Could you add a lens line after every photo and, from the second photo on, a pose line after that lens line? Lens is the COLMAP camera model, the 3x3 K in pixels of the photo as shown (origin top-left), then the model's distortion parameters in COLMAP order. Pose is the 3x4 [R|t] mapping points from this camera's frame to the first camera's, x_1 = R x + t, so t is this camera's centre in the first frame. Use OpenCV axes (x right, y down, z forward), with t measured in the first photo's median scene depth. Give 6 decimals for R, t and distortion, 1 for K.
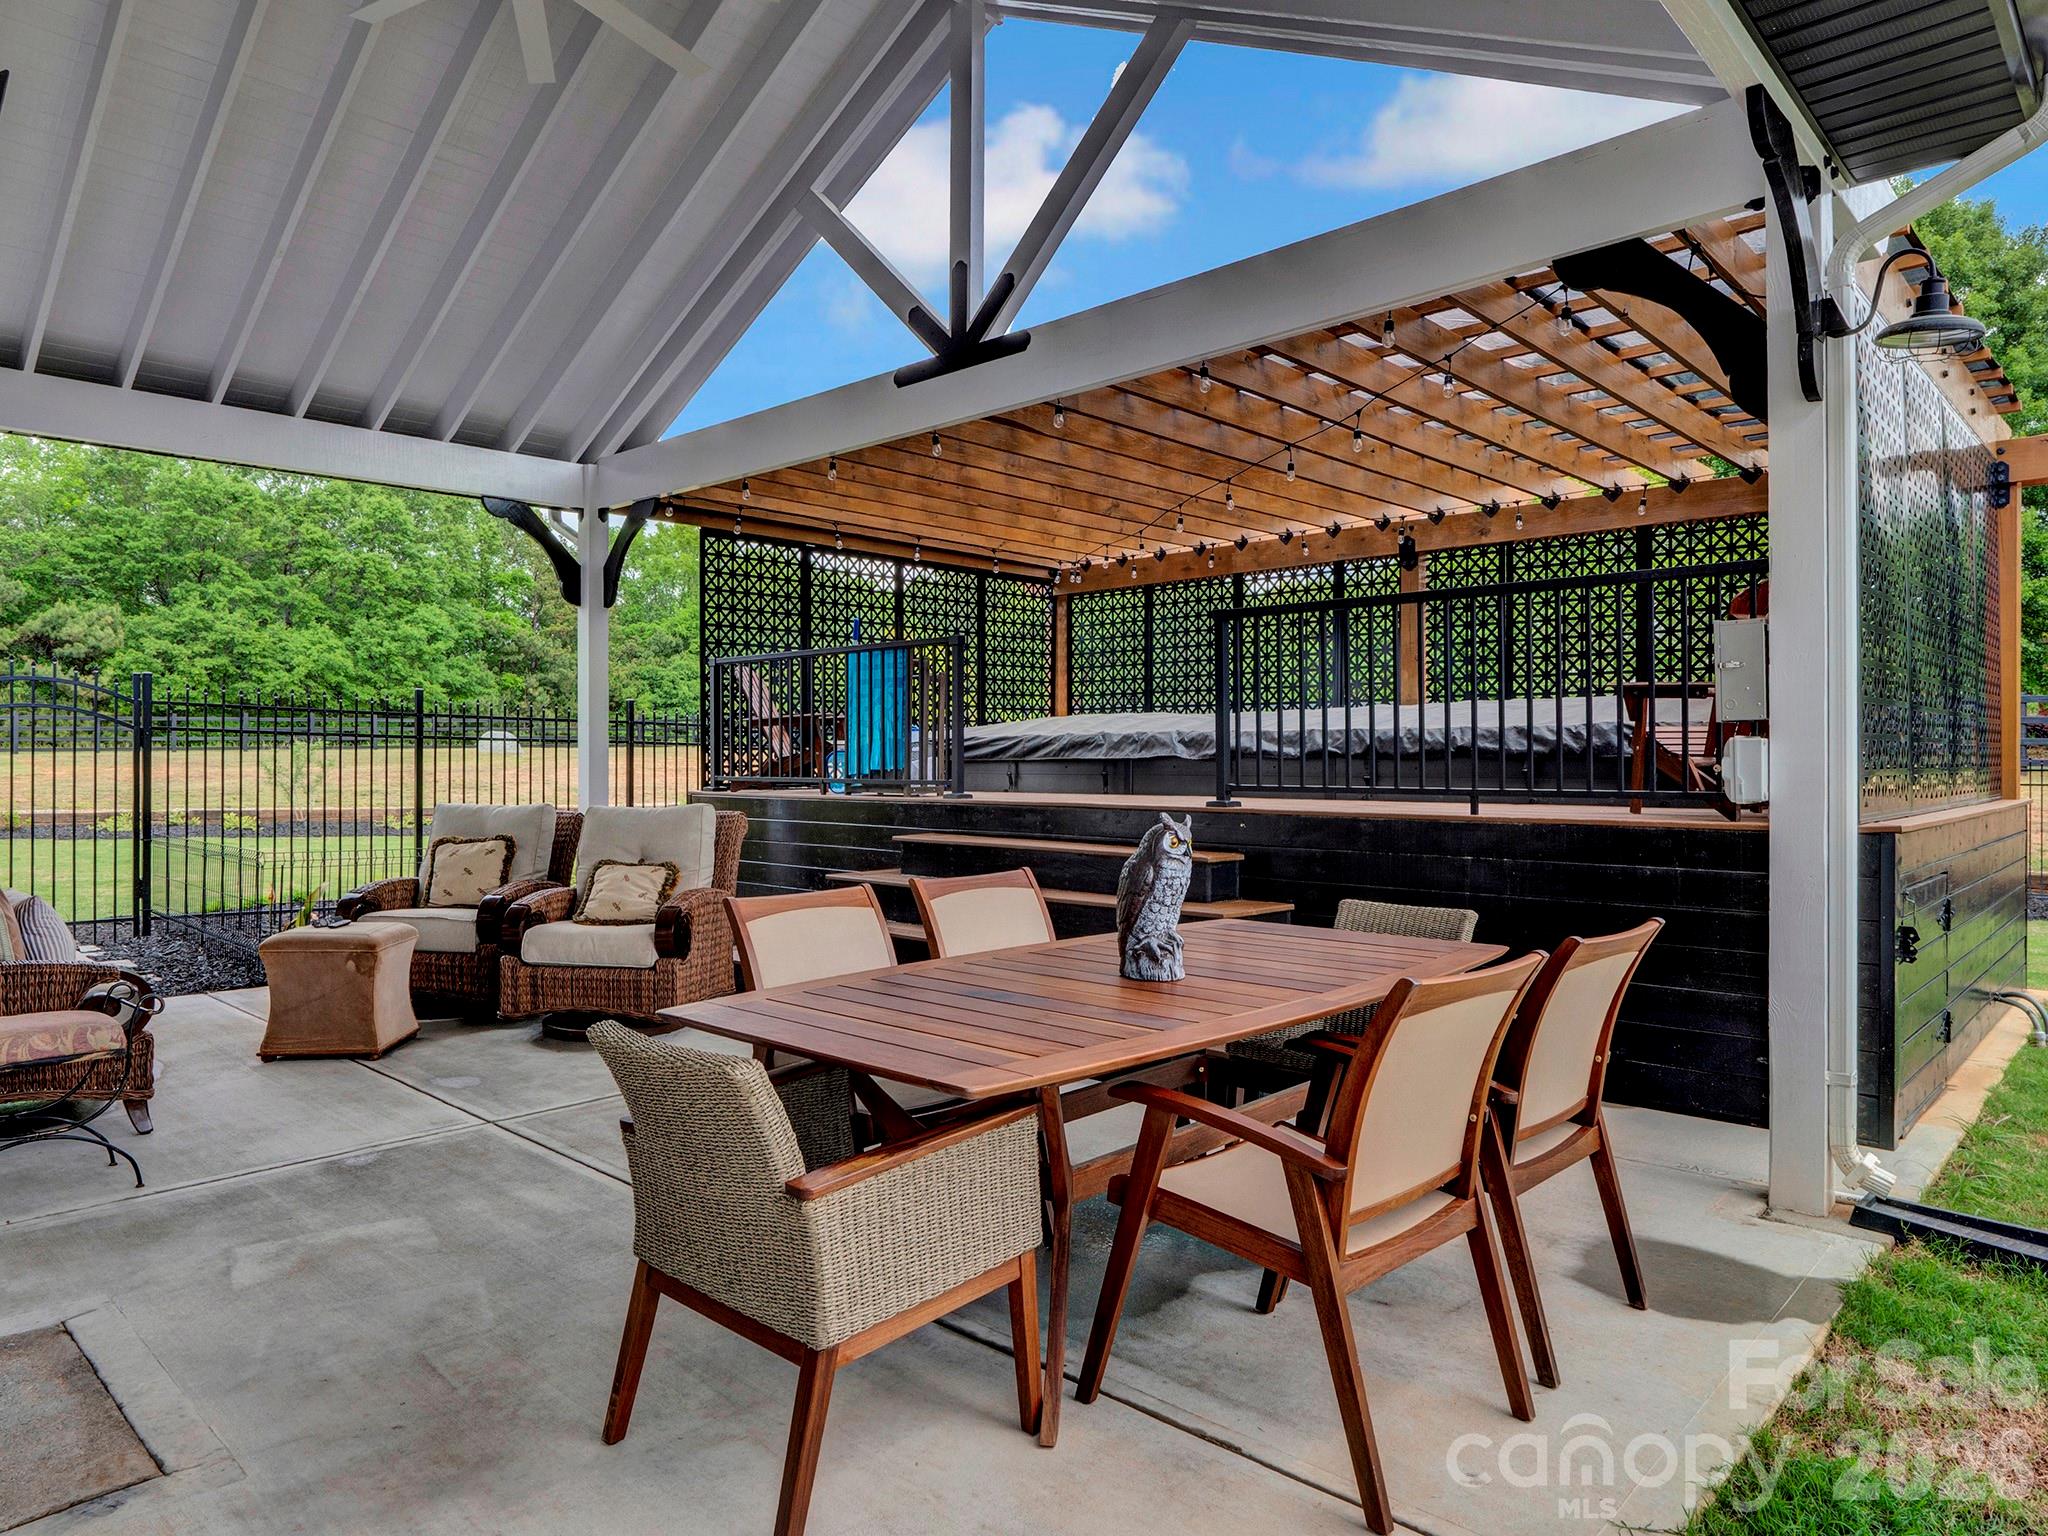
lens RADIAL K [[1269.0, 0, 1033.2], [0, 1269.0, 764.8], [0, 0, 1]] dist [-0.005135, -0.000582]
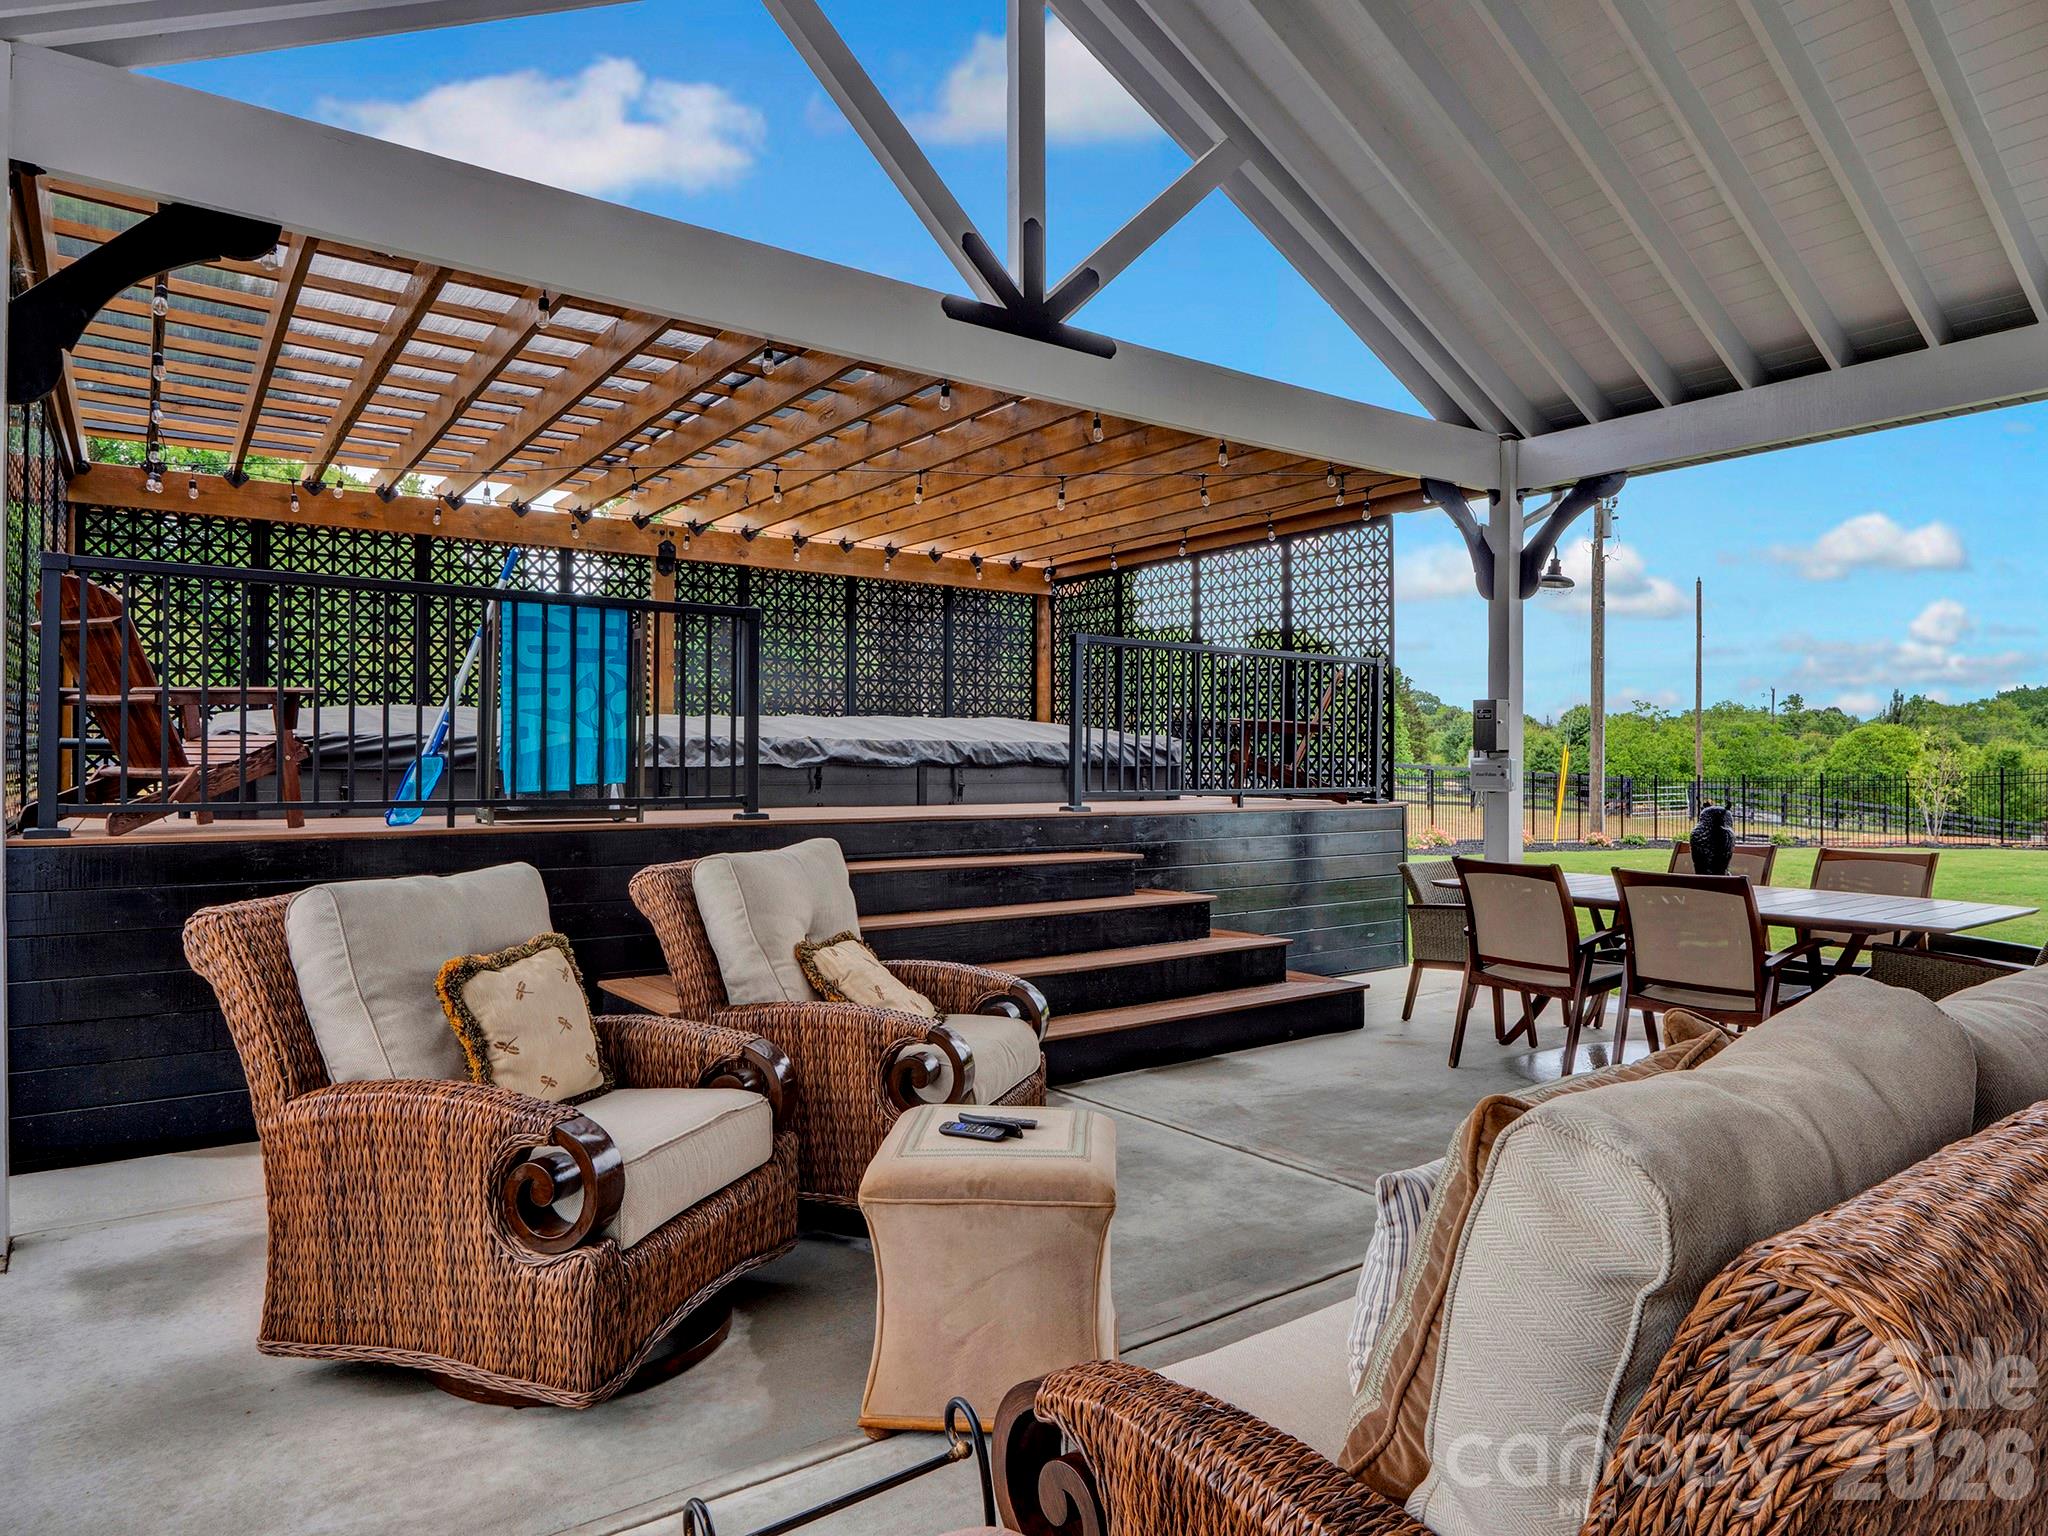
lens RADIAL K [[1299.8, 0, 1024.0], [0, 1299.8, 768.0], [0, 0, 1]] dist [-0.101118, 0.000154]
pose [[0.188778, 0.006043, 0.982001, -0.682701], [-0.000903, 0.999982, -0.005980, 0.001173], [-0.982019, 0.000242, 0.188780, 0.591294]]
